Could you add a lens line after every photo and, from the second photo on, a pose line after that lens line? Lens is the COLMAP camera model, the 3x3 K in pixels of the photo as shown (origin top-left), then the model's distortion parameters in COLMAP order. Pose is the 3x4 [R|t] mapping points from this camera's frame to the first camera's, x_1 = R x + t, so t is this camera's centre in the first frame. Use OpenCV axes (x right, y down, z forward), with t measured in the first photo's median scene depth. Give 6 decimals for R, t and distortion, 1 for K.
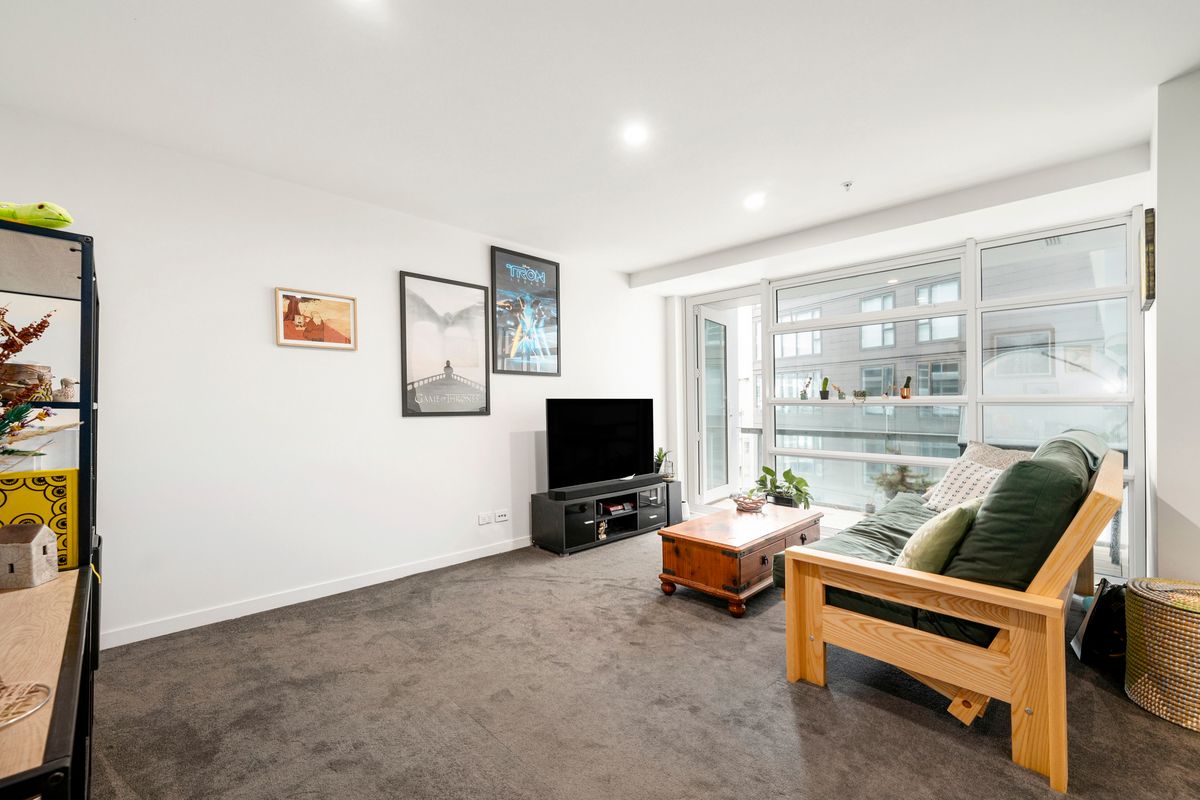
lens RADIAL K [[496.3, 0, 600.8], [0, 496.3, 426.2], [0, 0, 1]] dist [-0.000766, -0.000115]
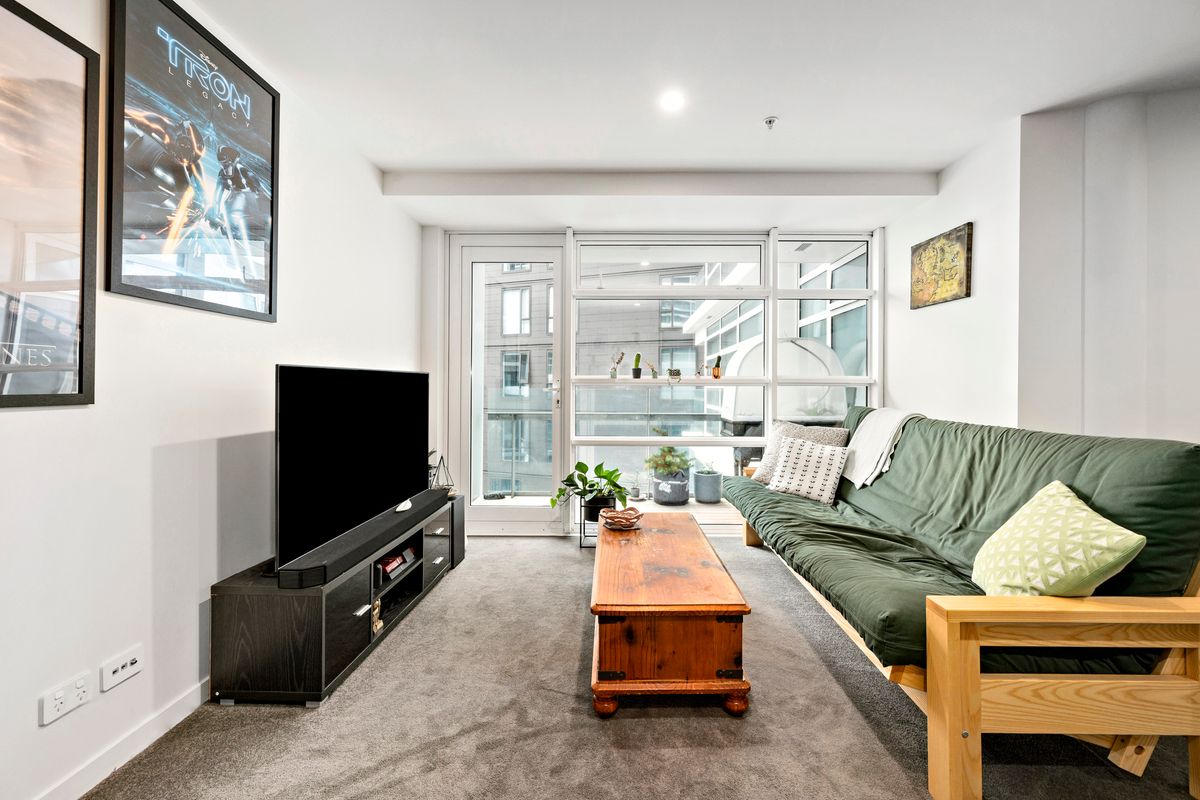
lens RADIAL K [[486.1, 0, 618.9], [0, 486.1, 385.7], [0, 0, 1]] dist [-0.000736, 0.000064]
pose [[0.710139, 0.005923, 0.704036, -0.206115], [0.026265, 0.999046, -0.034898, -0.013735], [-0.703571, 0.043274, 0.709306, 0.488102]]
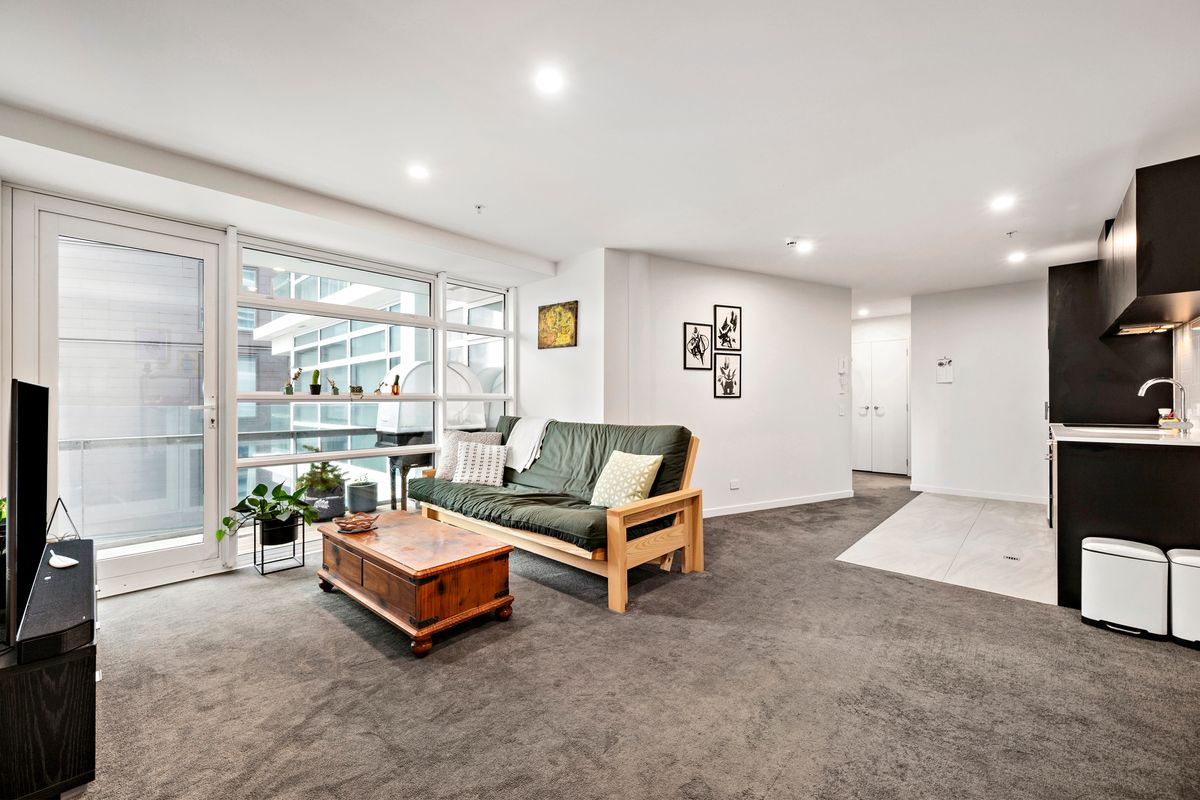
lens RADIAL K [[473.3, 0, 614.5], [0, 473.3, 402.1], [0, 0, 1]] dist [-0.000803, 0.000044]
pose [[-0.066250, -0.000173, 0.997803, -0.491148], [0.046726, 0.998902, 0.003275, -0.022245], [-0.996708, 0.046841, -0.066170, 0.625052]]
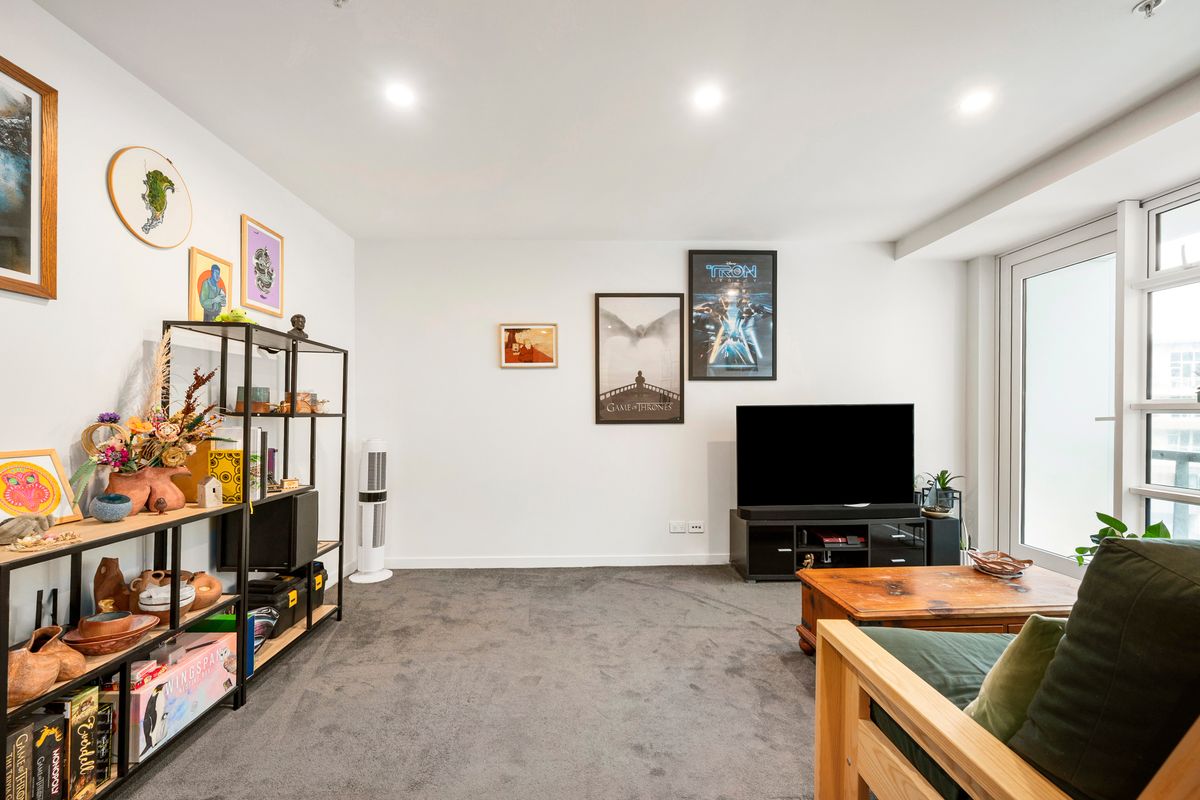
lens RADIAL K [[512.3, 0, 606.2], [0, 512.3, 437.6], [0, 0, 1]] dist [0.000313, -0.000077]
pose [[0.734188, 0.030226, -0.678273, 0.361804], [-0.025018, 0.999534, 0.017463, -0.008105], [0.678485, 0.004148, 0.734603, 0.150207]]
